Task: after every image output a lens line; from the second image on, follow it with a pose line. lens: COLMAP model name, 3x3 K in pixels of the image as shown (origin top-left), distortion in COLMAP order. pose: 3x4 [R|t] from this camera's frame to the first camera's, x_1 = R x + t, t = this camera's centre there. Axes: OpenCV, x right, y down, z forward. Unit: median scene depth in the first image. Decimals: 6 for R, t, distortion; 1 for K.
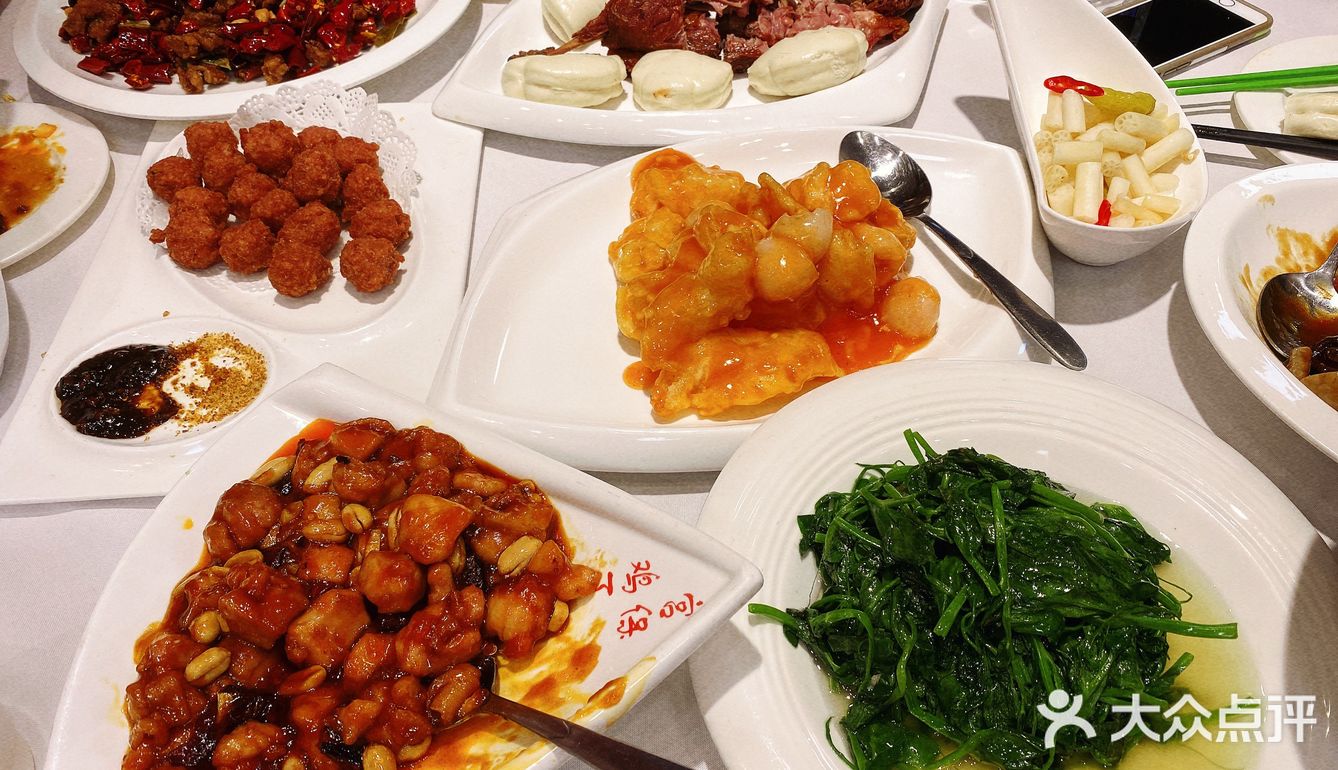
lens RADIAL K [[1061.6, 0, 669.0], [0, 1061.6, 385.0], [0, 0, 1]] dist [0.006450, -0.000612]
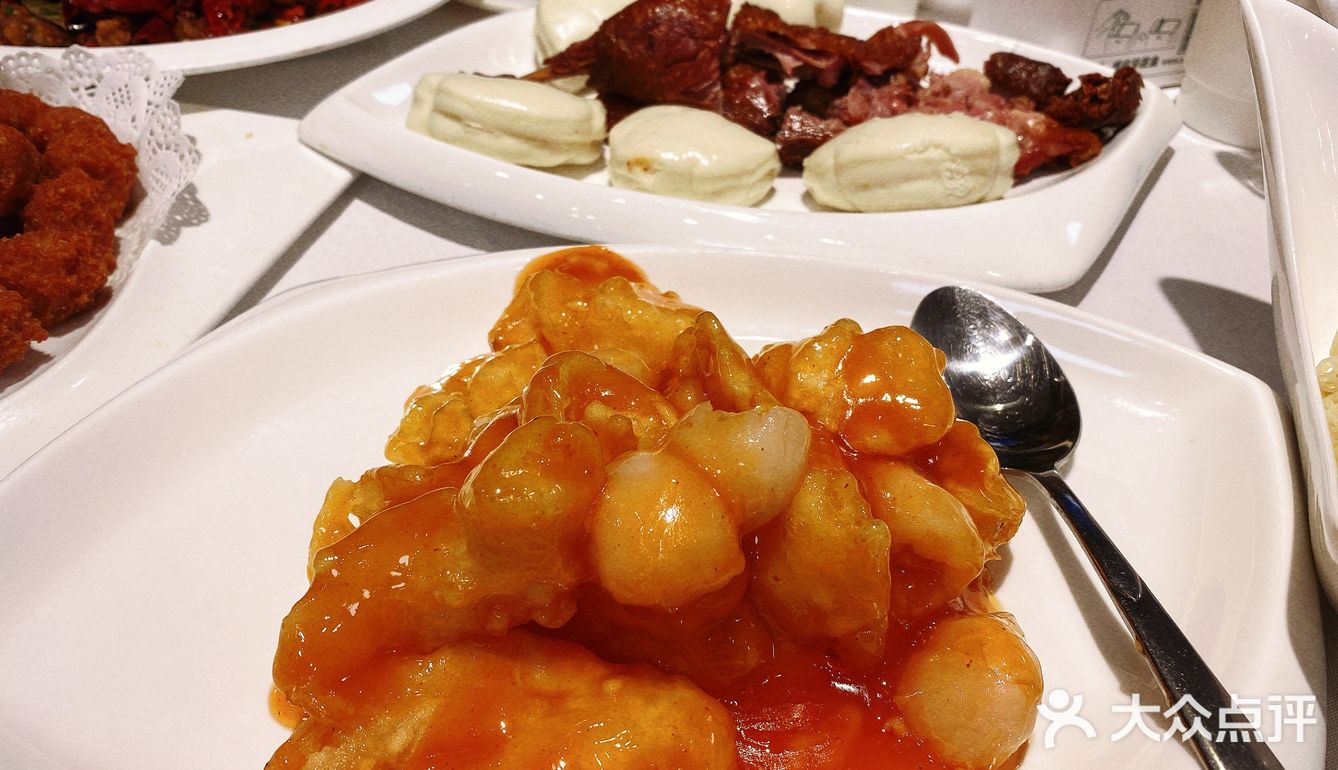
lens RADIAL K [[1061.6, 0, 669.0], [0, 1061.6, 385.0], [0, 0, 1]] dist [0.006450, -0.000612]
pose [[0.965016, 0.210593, -0.156186, 0.133110], [-0.231493, 0.964053, -0.130432, -0.091456], [0.123103, 0.162025, 0.979078, 0.482660]]
